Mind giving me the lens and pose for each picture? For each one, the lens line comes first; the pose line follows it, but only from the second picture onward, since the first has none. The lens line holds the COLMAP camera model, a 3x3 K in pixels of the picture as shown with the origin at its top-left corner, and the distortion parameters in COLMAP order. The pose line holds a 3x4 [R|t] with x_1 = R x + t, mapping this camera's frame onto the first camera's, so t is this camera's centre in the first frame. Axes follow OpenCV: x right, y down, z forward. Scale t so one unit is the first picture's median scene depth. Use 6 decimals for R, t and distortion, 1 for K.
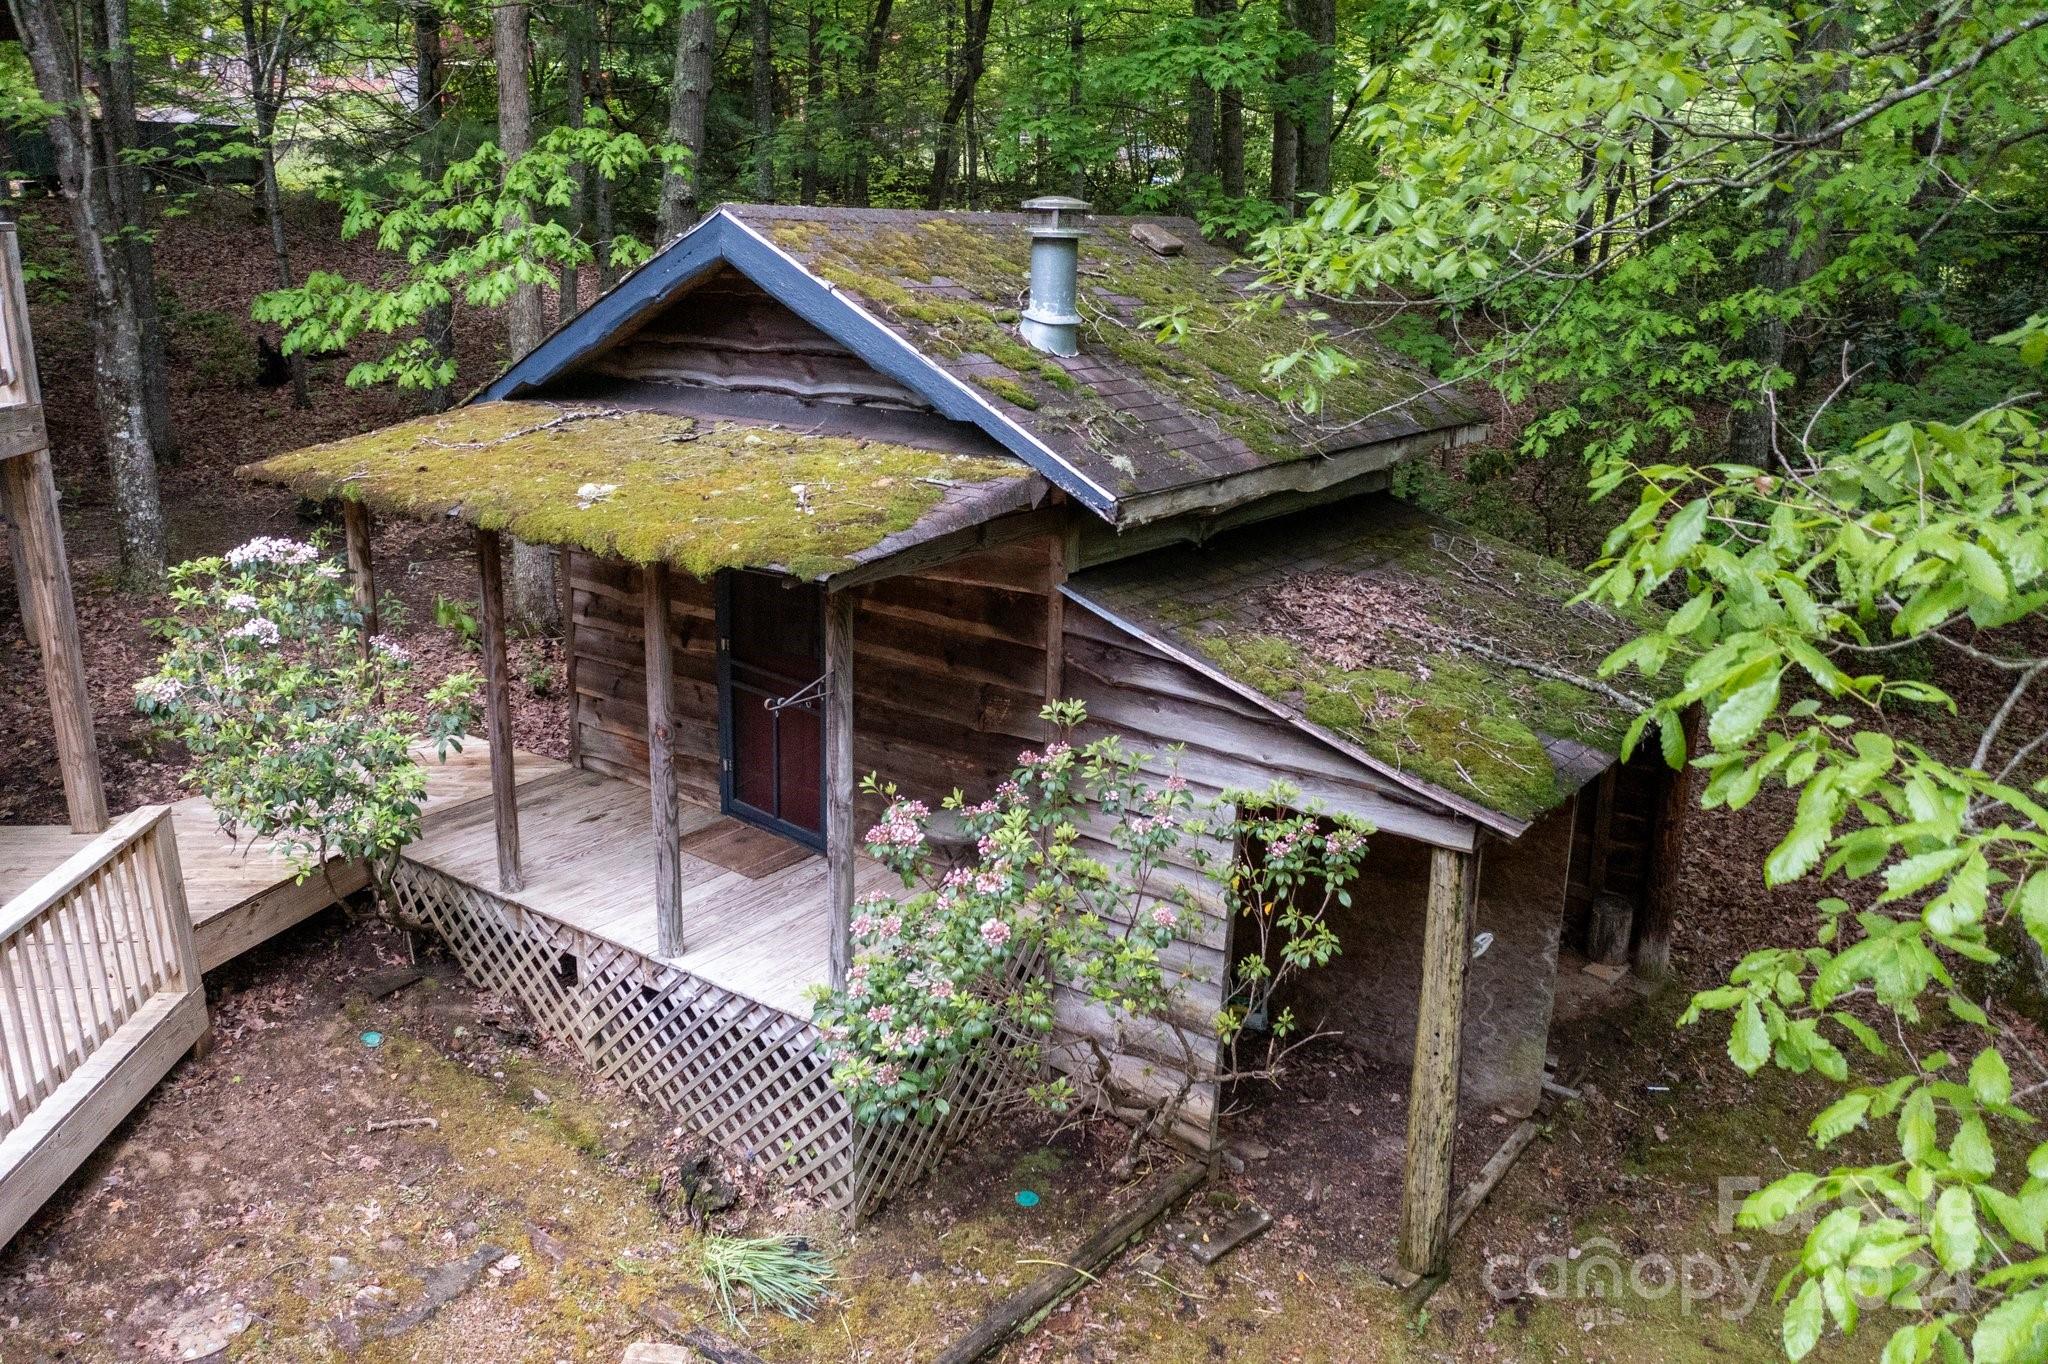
lens RADIAL K [[1612.7, 0, 1022.4], [0, 1612.7, 683.1], [0, 0, 1]] dist [-0.007579, -0.002585]
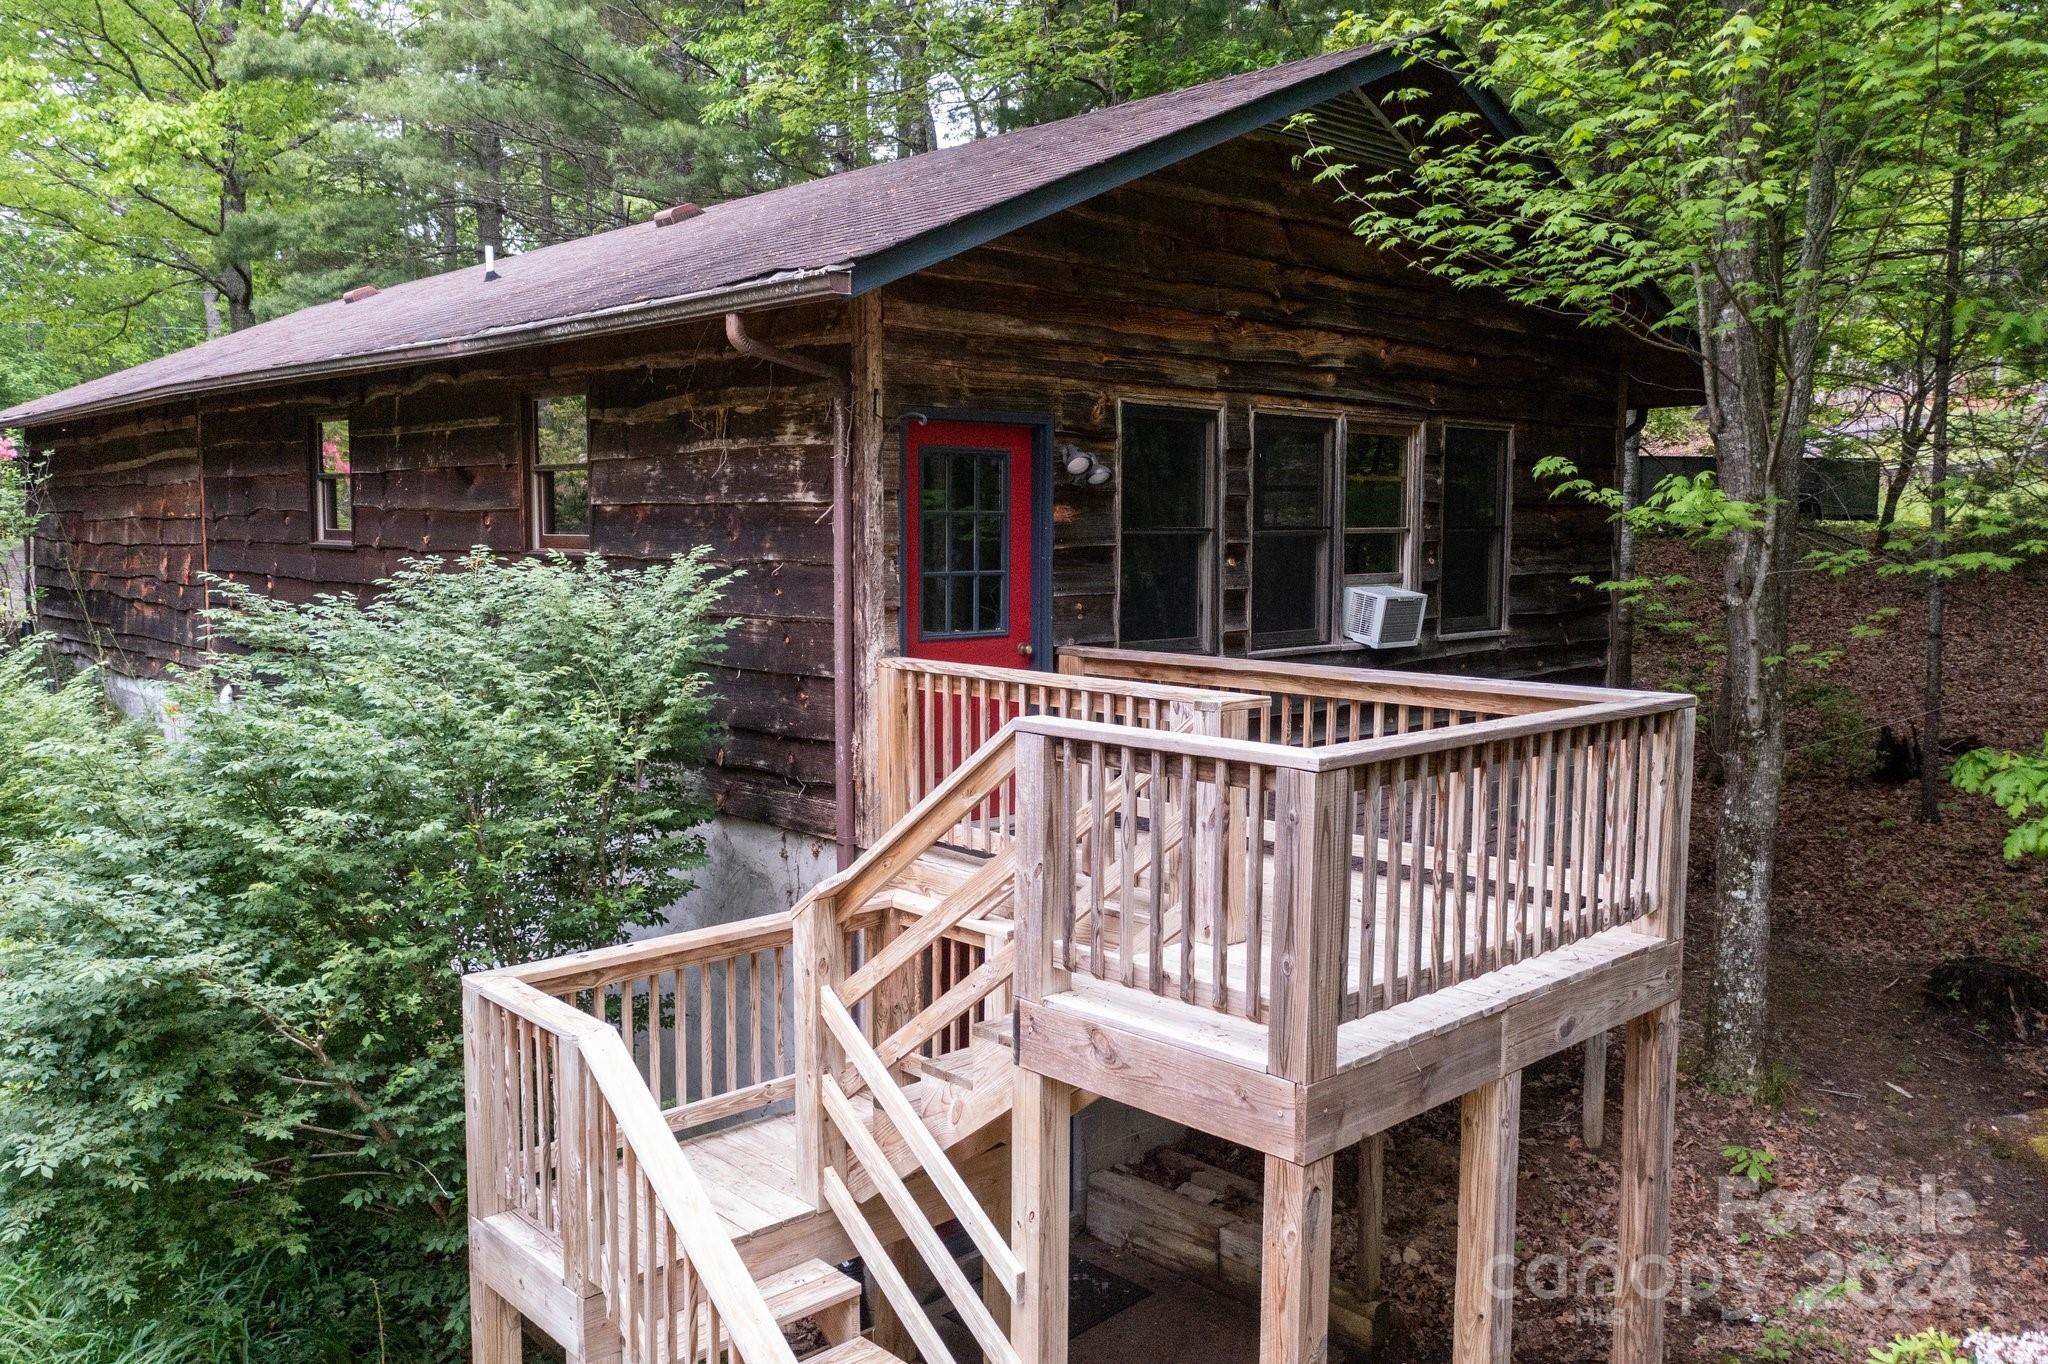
lens RADIAL K [[1612.7, 0, 1022.8], [0, 1612.7, 681.3], [0, 0, 1]] dist [-0.007579, -0.002585]
pose [[0.632545, 0.079079, -0.770476, -0.190092], [-0.215022, 0.973600, -0.076602, -0.125342], [0.744078, 0.214123, 0.632850, 0.227826]]
